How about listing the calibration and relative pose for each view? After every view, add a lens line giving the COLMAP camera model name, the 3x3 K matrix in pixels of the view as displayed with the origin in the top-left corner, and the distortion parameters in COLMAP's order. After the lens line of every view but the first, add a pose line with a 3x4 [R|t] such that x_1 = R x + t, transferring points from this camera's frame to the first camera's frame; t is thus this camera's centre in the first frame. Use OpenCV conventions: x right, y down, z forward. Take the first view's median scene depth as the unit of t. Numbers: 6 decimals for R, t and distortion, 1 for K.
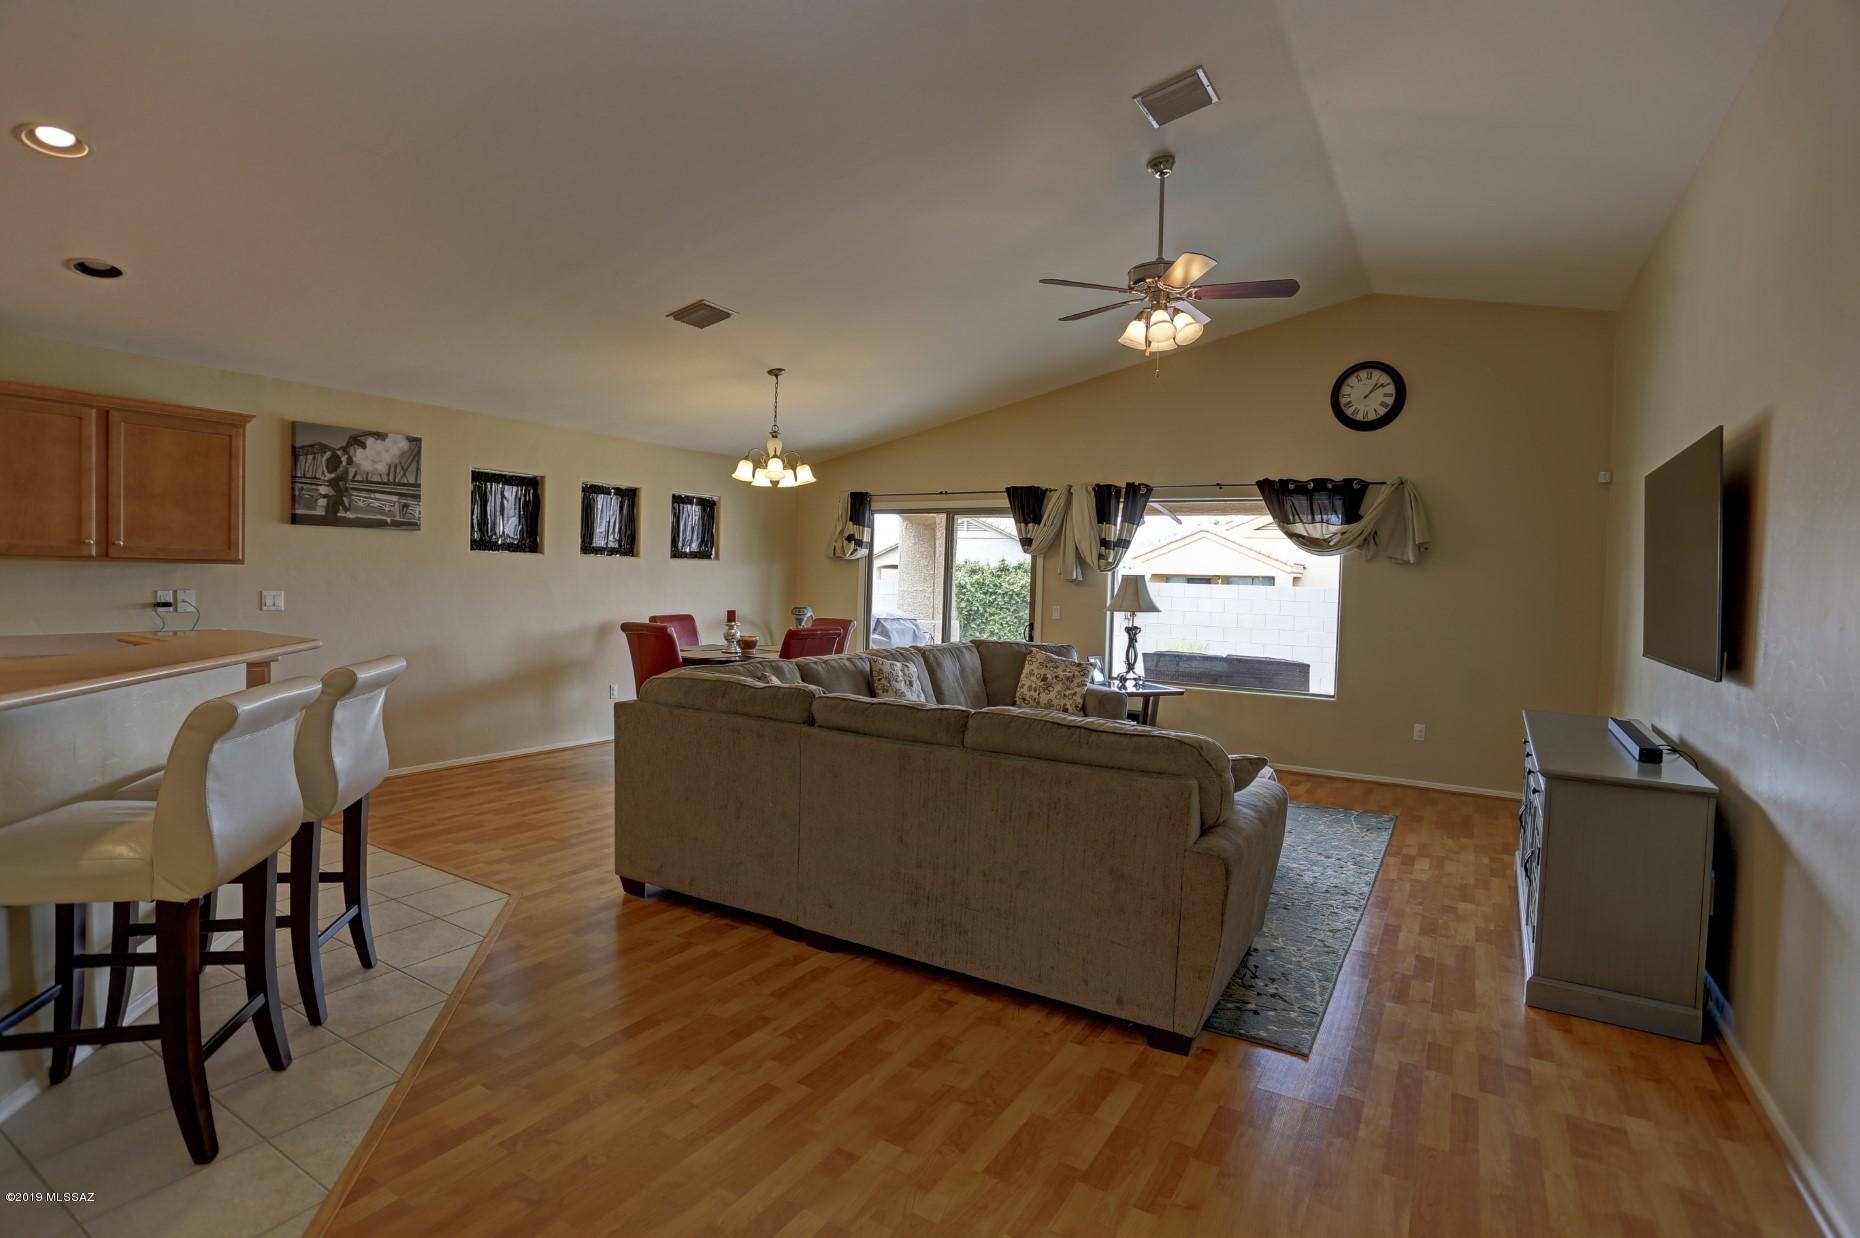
lens RADIAL K [[911.0, 0, 920.5], [0, 911.0, 614.1], [0, 0, 1]] dist [-0.064460, 0.023651]
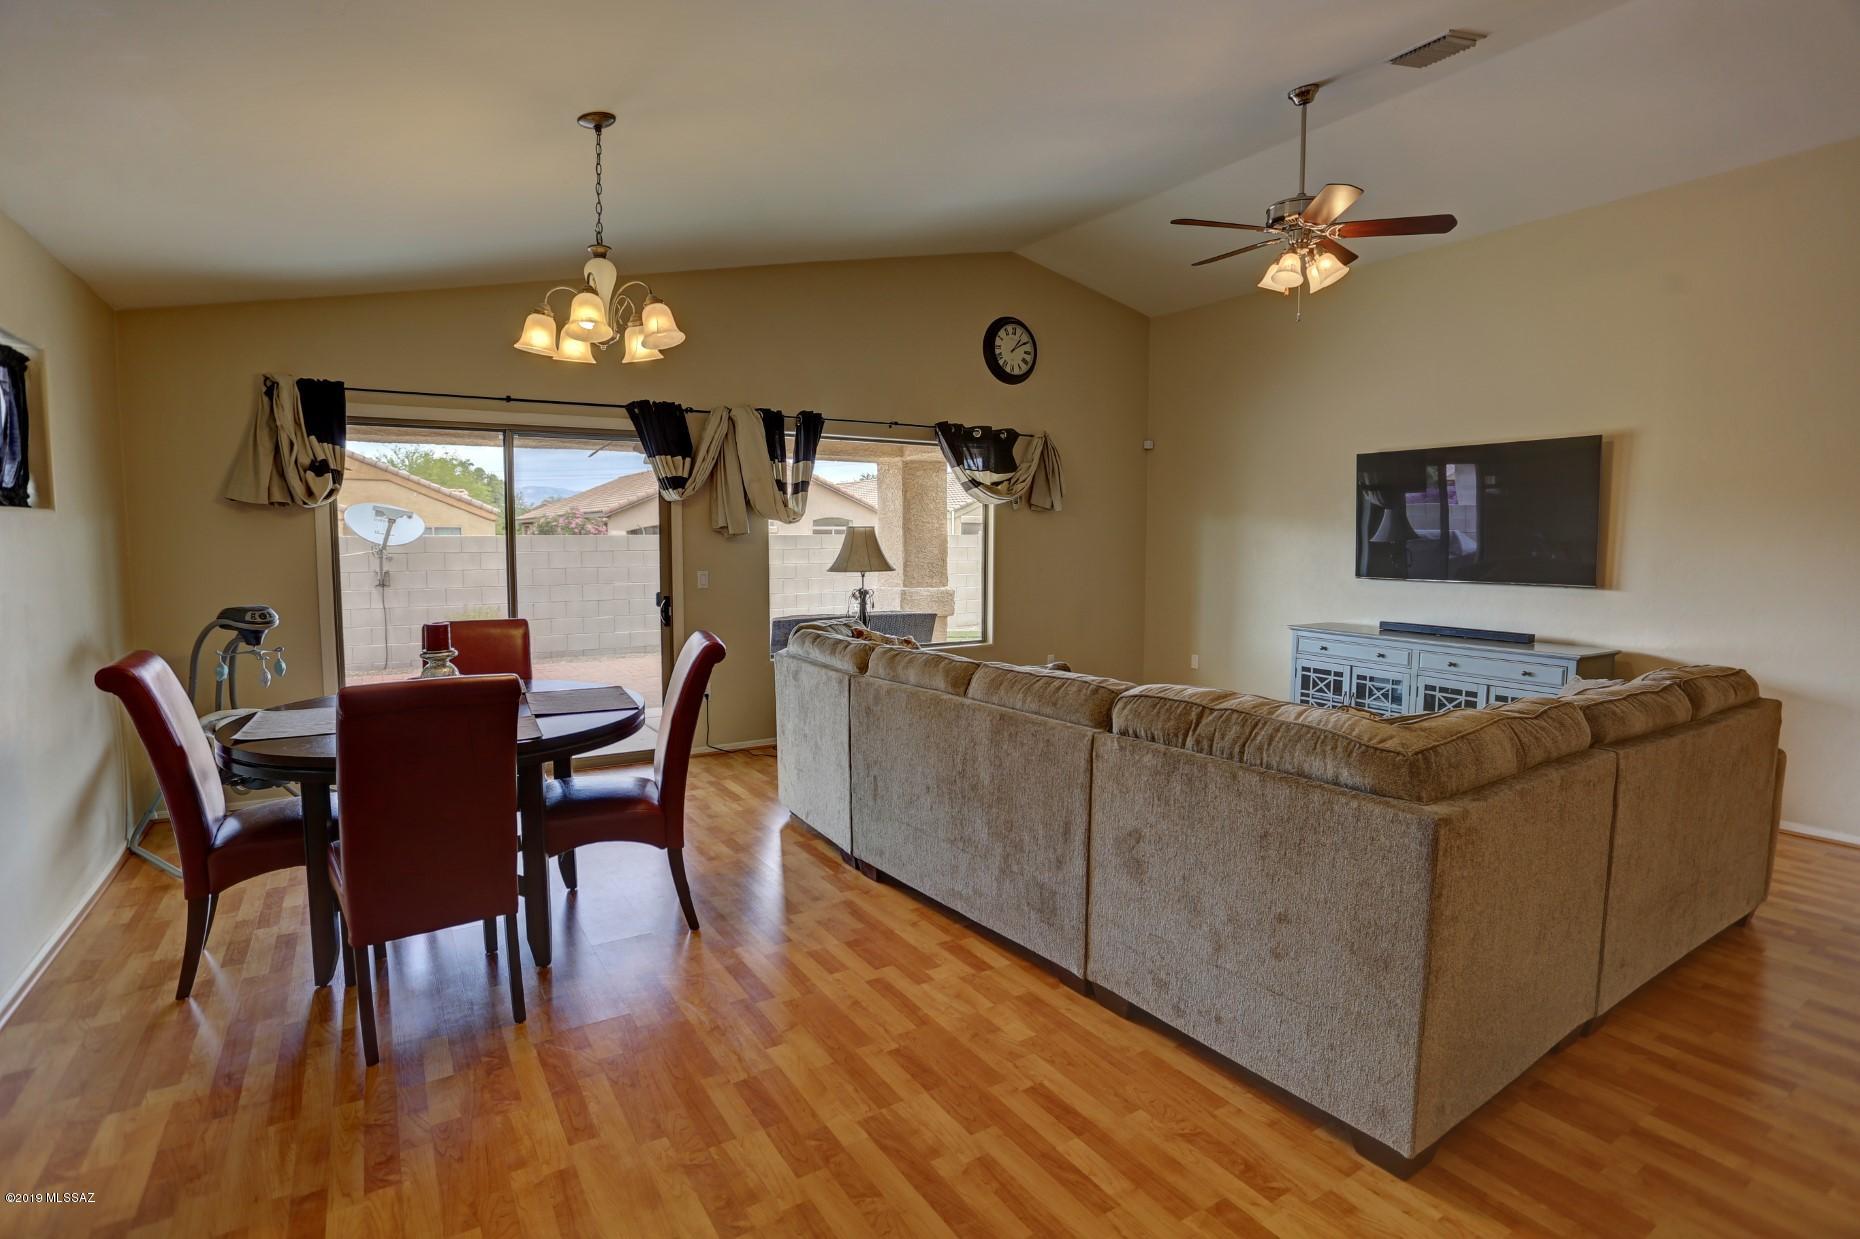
lens RADIAL K [[911.0, 0, 928.9], [0, 911.0, 615.7], [0, 0, 1]] dist [-0.064460, 0.023651]
pose [[0.440098, -0.106458, 0.891617, -0.583072], [0.047213, 0.994317, 0.095415, -0.046343], [-0.896708, 0.000104, 0.442623, 0.695310]]
